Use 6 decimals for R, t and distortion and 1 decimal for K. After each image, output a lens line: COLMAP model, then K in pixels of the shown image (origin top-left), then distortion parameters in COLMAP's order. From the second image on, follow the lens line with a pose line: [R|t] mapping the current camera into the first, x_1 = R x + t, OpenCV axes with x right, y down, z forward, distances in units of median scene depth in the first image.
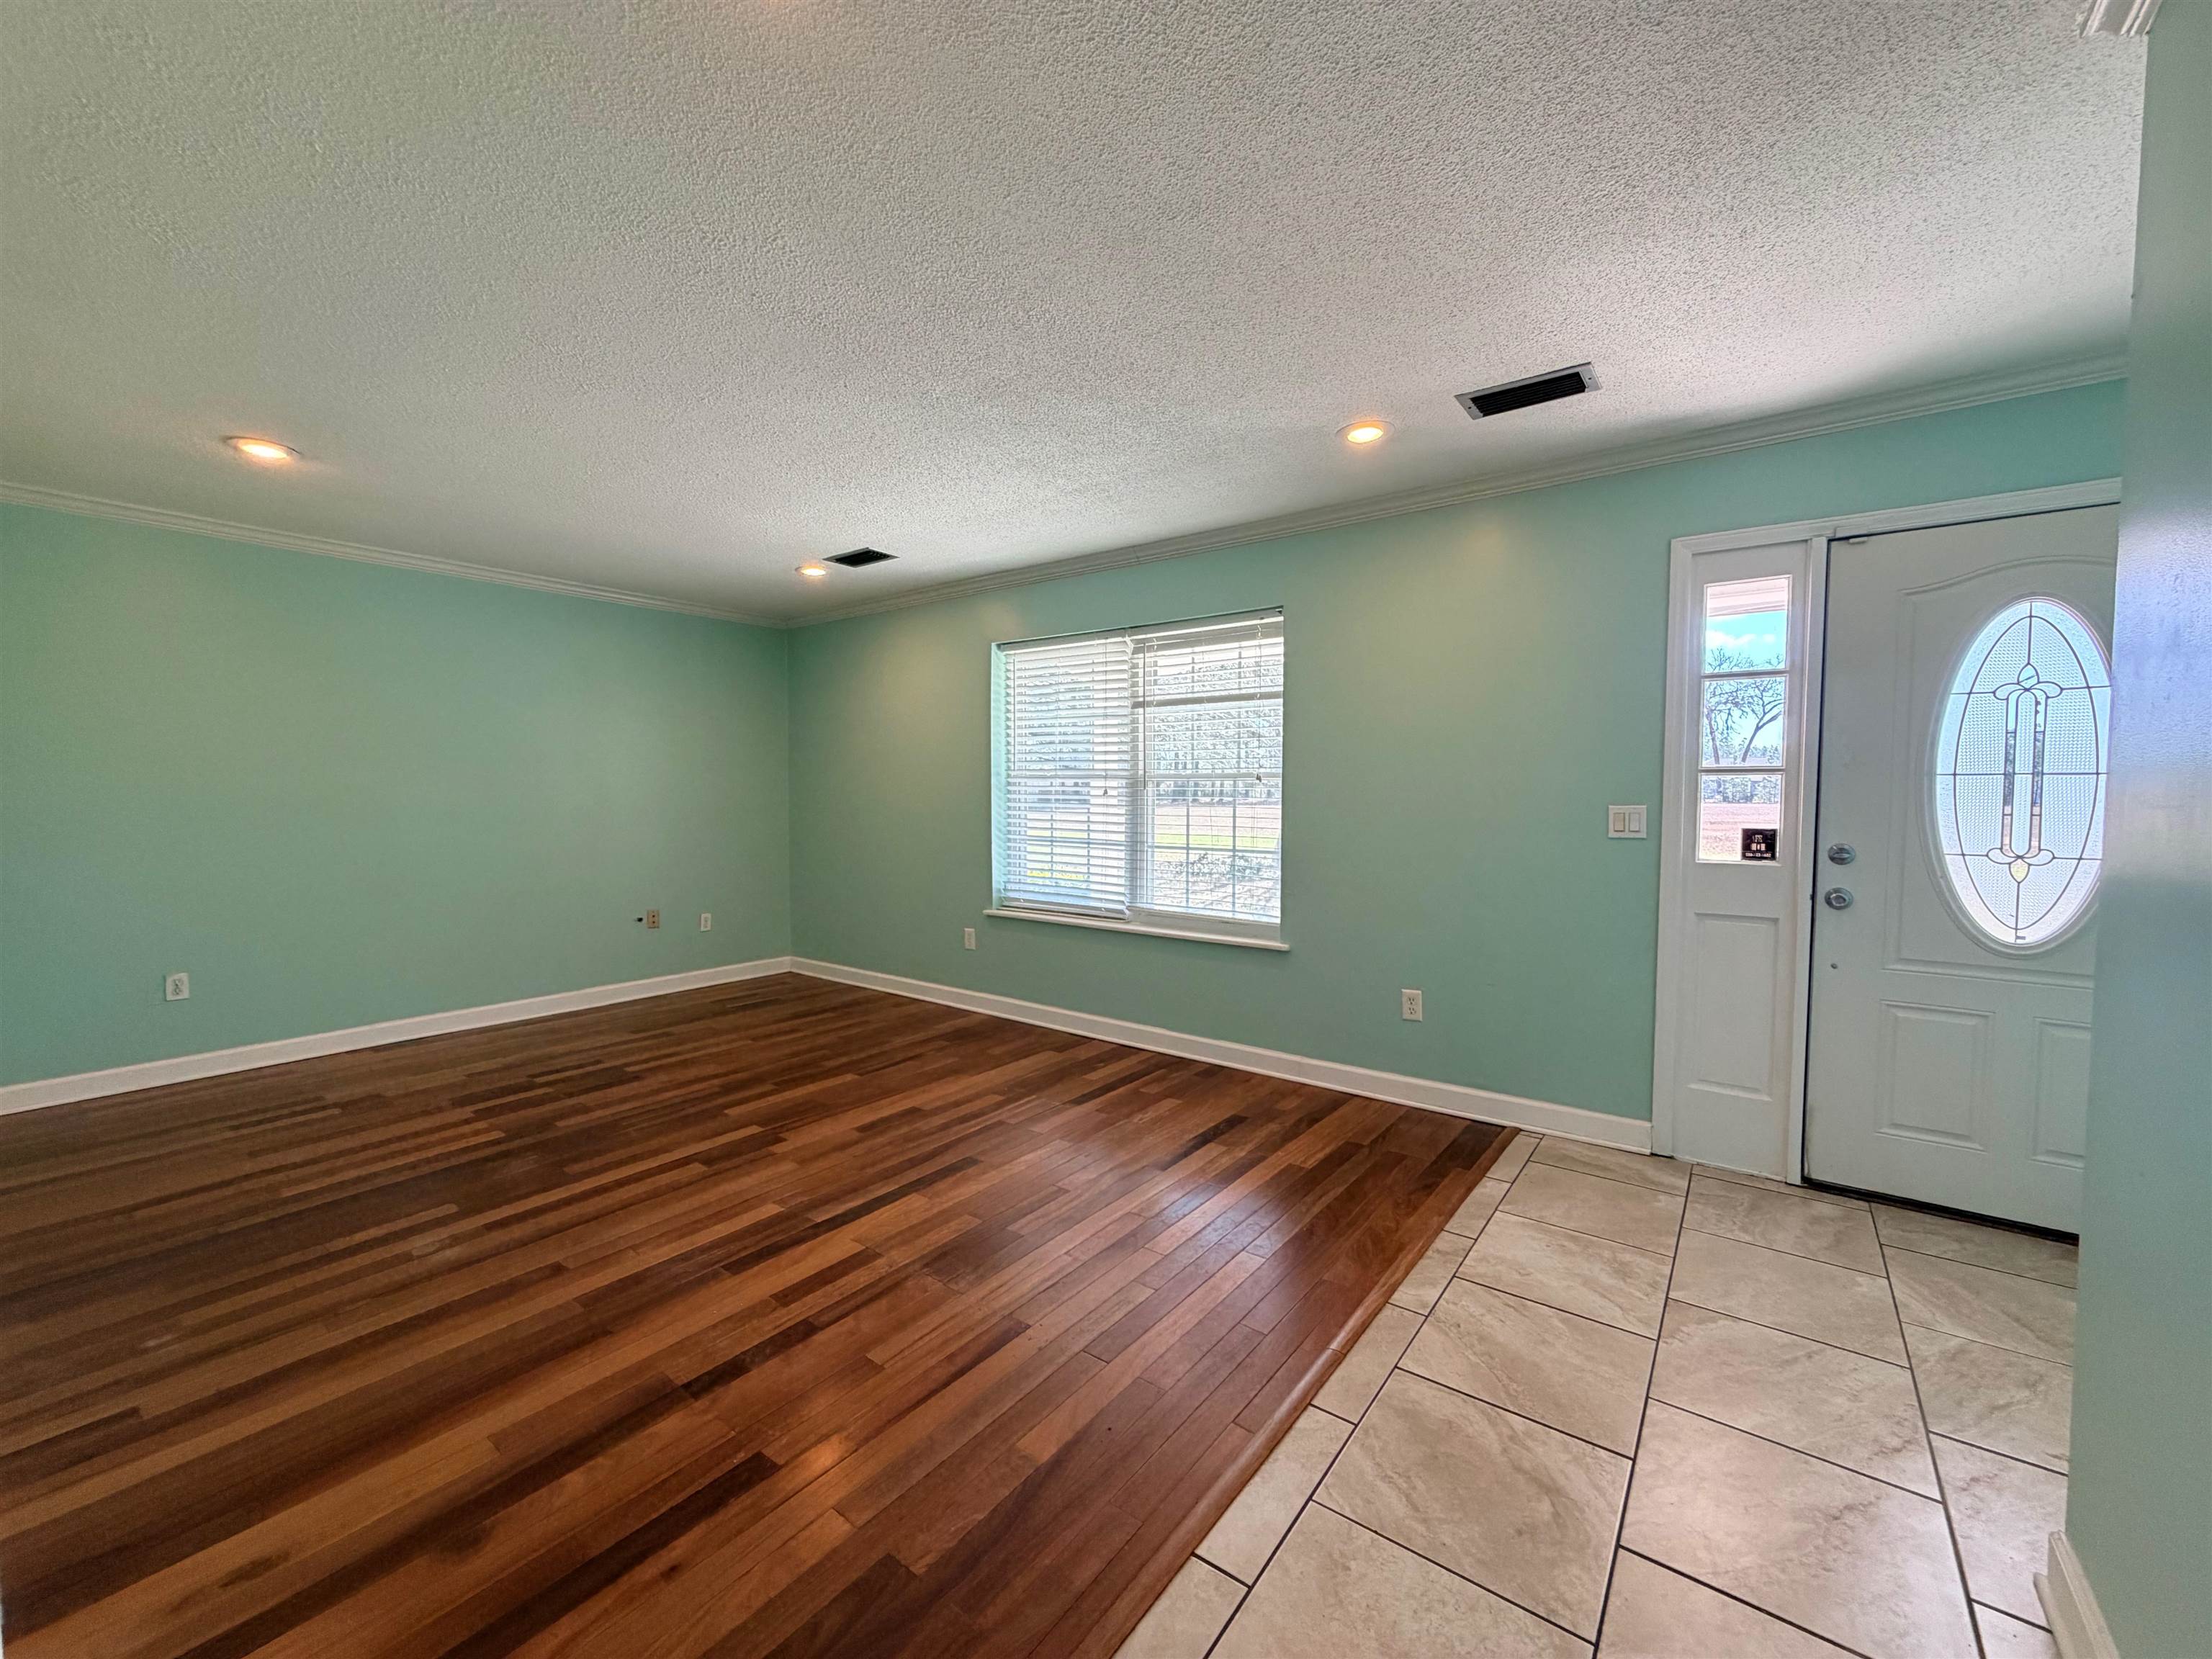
lens RADIAL K [[881.5, 0, 1102.5], [0, 881.5, 833.7], [0, 0, 1]] dist [0.001013, -0.000336]
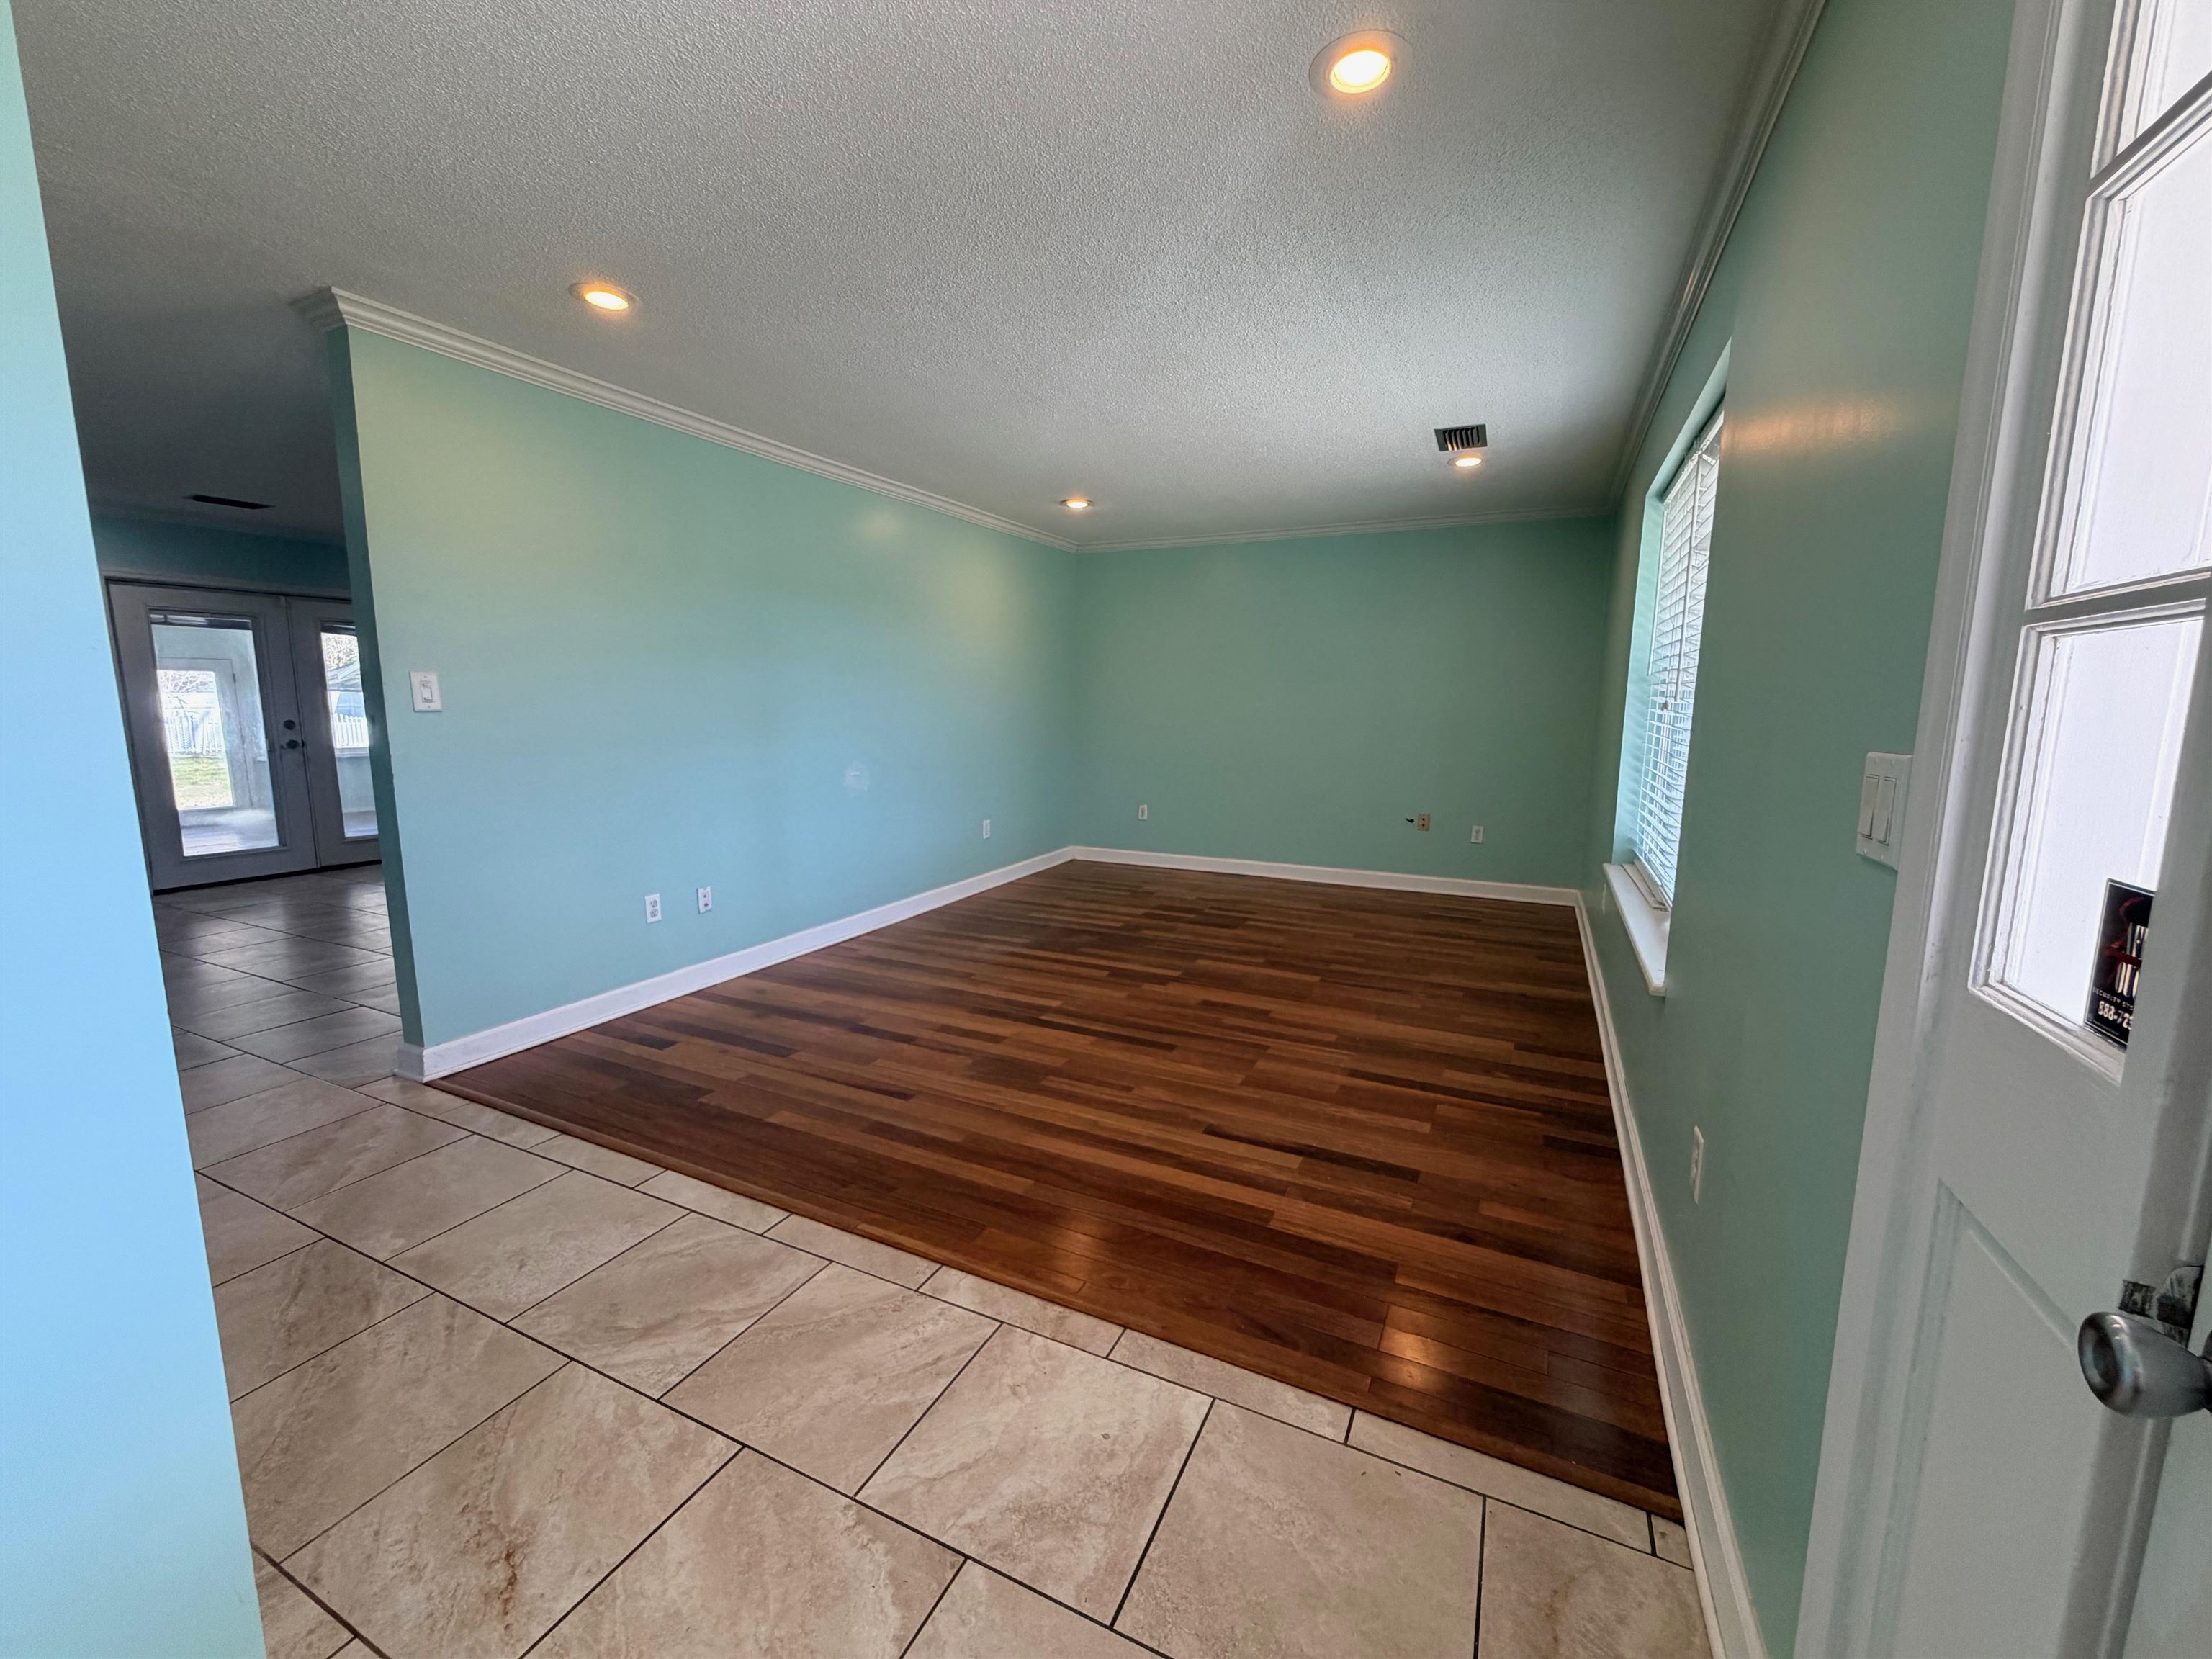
lens RADIAL K [[881.5, 0, 1102.5], [0, 881.5, 833.7], [0, 0, 1]] dist [0.001013, -0.000336]
pose [[0.196188, 0.145284, -0.969744, 0.821050], [-0.053092, 0.989086, 0.137441, -0.031647], [0.979128, 0.024521, 0.201760, 0.674795]]
